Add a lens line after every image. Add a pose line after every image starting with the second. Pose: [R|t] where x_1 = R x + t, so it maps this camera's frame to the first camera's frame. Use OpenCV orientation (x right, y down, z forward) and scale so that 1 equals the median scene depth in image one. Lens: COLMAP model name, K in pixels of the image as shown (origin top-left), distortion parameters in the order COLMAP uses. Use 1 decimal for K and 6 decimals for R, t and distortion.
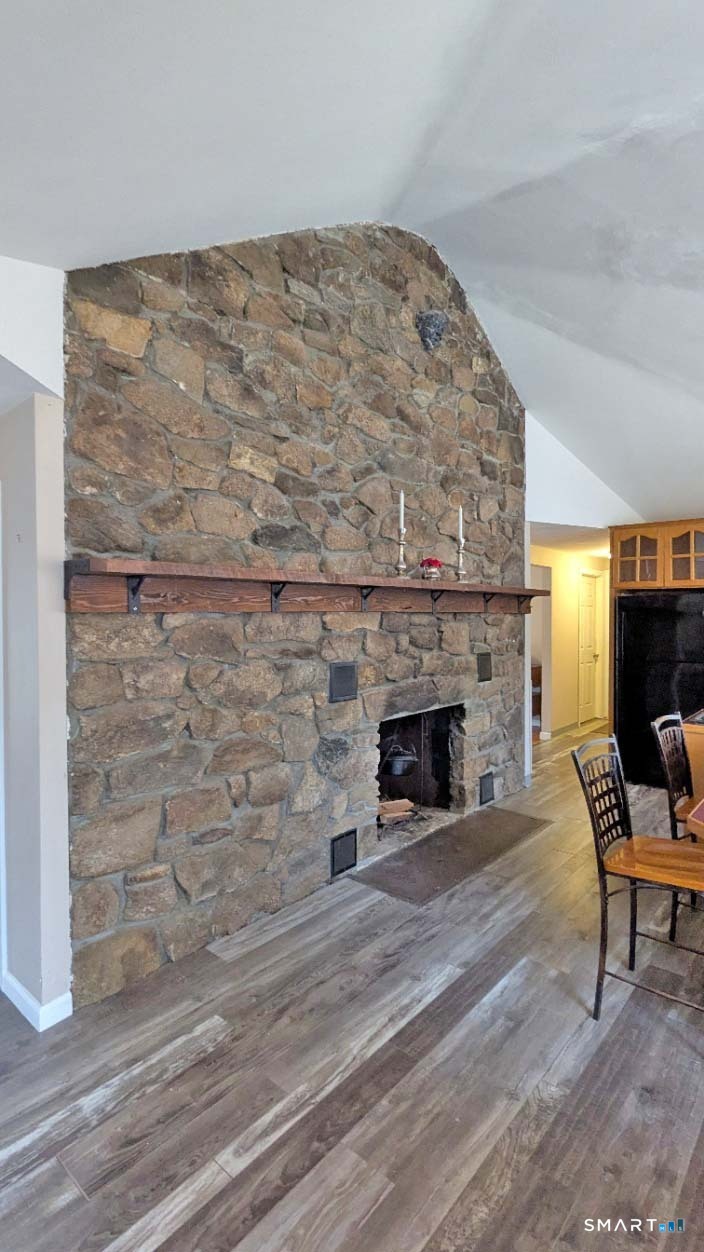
lens RADIAL K [[588.2, 0, 346.8], [0, 588.2, 625.1], [0, 0, 1]] dist [-0.004625, -0.000532]
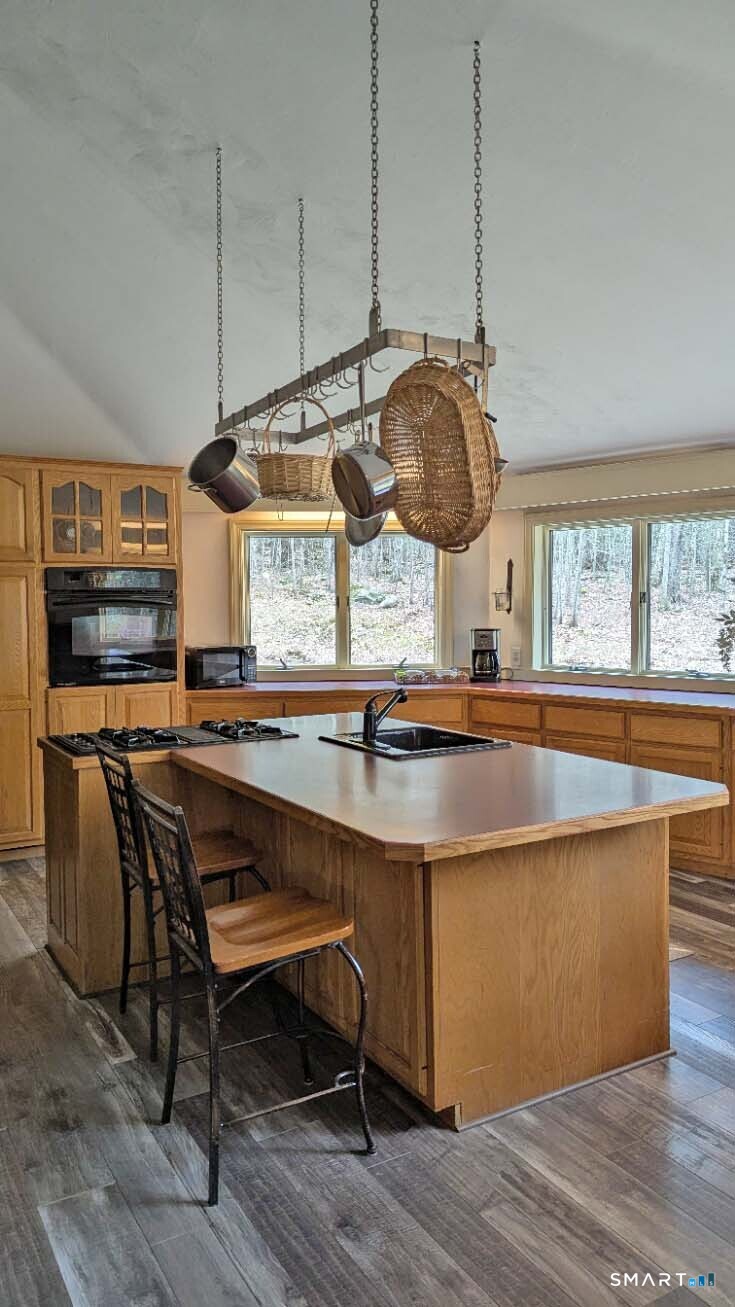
lens RADIAL K [[929.7, 0, 370.7], [0, 929.7, 648.6], [0, 0, 1]] dist [0.044812, -0.026426]
pose [[0.314807, -0.046214, 0.948030, -0.351668], [0.020093, 0.998915, 0.042022, 0.003356], [-0.948943, 0.005820, 0.315394, 0.347006]]
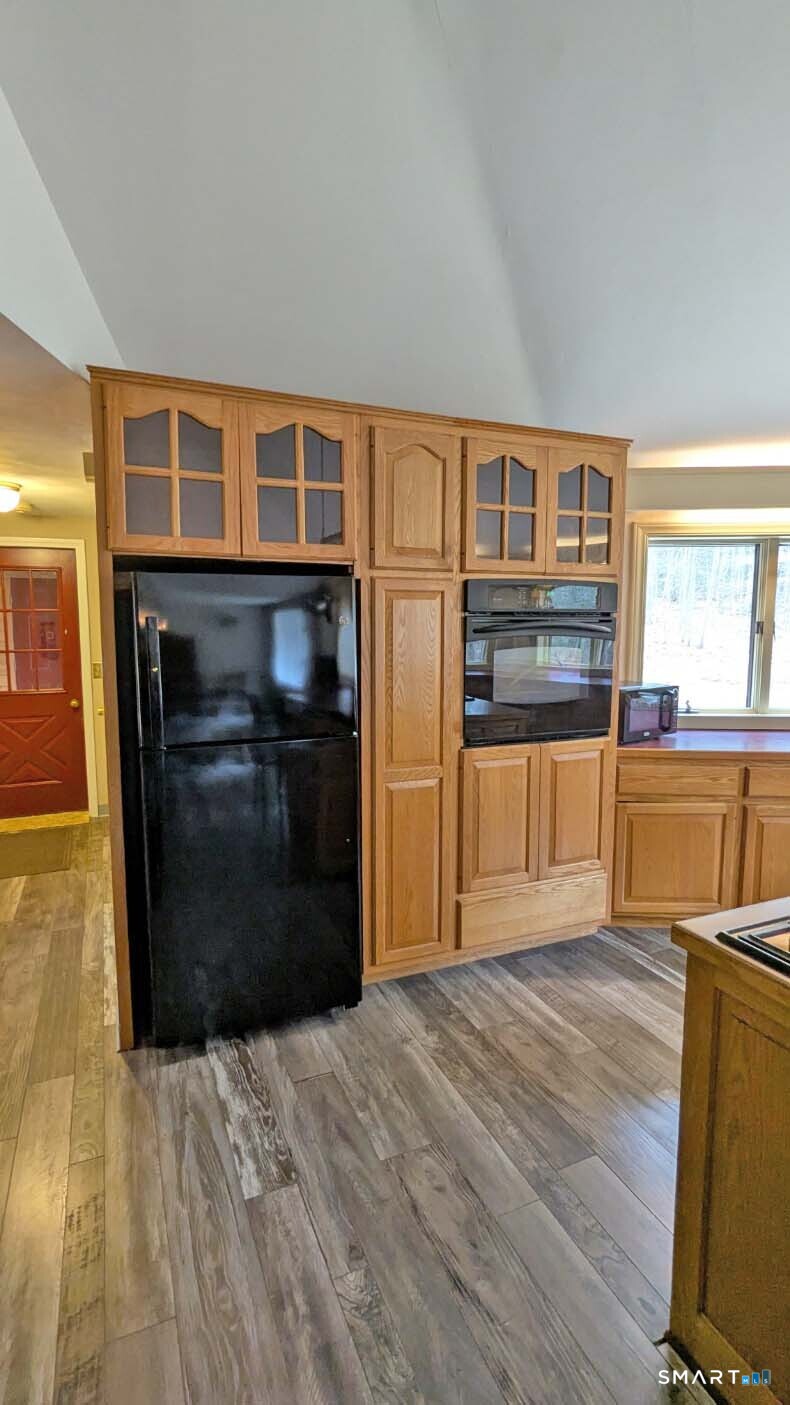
lens RADIAL K [[660.1, 0, 390.5], [0, 660.1, 695.8], [0, 0, 1]] dist [-0.004625, -0.000532]
pose [[0.432073, -0.091042, 0.897232, 0.281598], [0.013712, 0.995440, 0.094404, -0.017418], [-0.901734, -0.028487, 0.431351, 1.182268]]
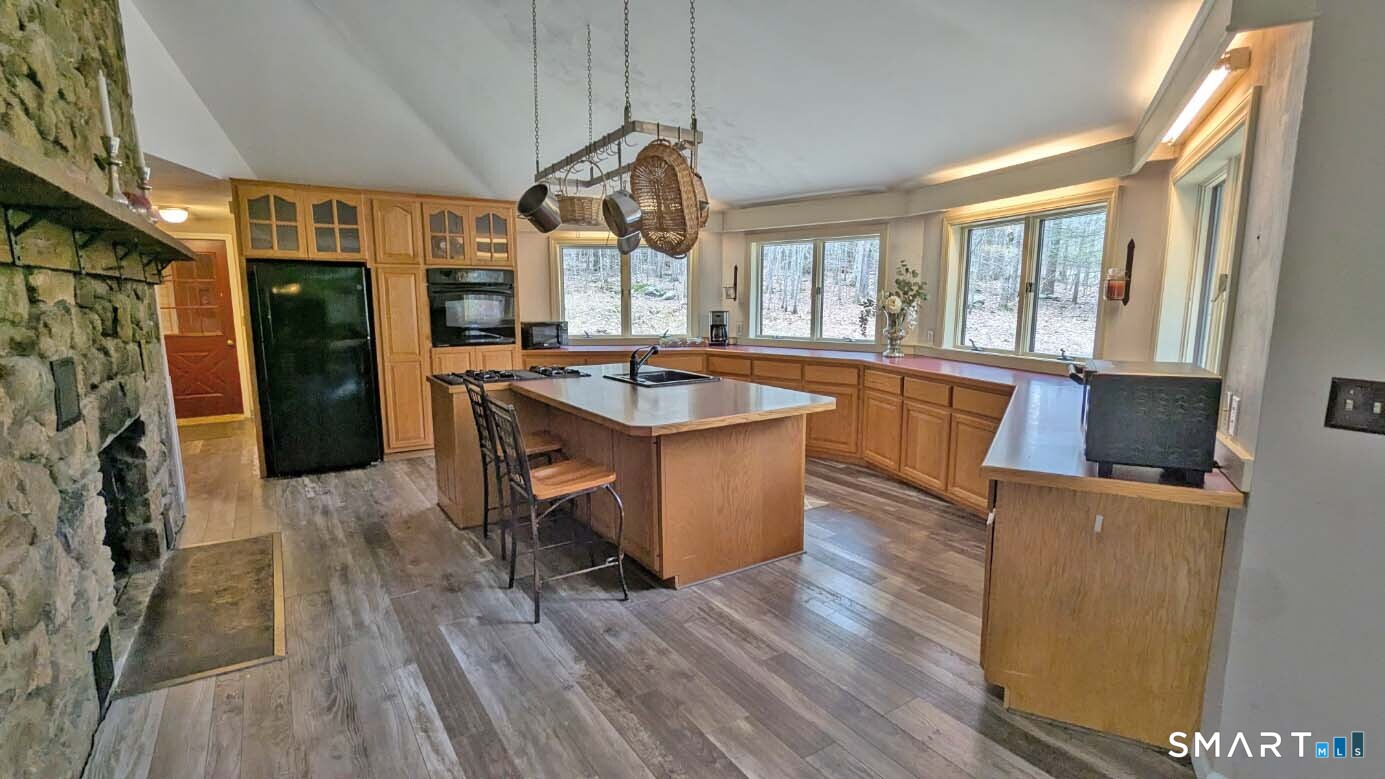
lens RADIAL K [[650.7, 0, 687.1], [0, 650.7, 397.0], [0, 0, 1]] dist [-0.004625, -0.000532]
pose [[0.273917, -0.143849, 0.950935, -0.486956], [0.014655, 0.989261, 0.145425, 0.017584], [-0.961642, -0.025899, 0.273083, 0.249119]]
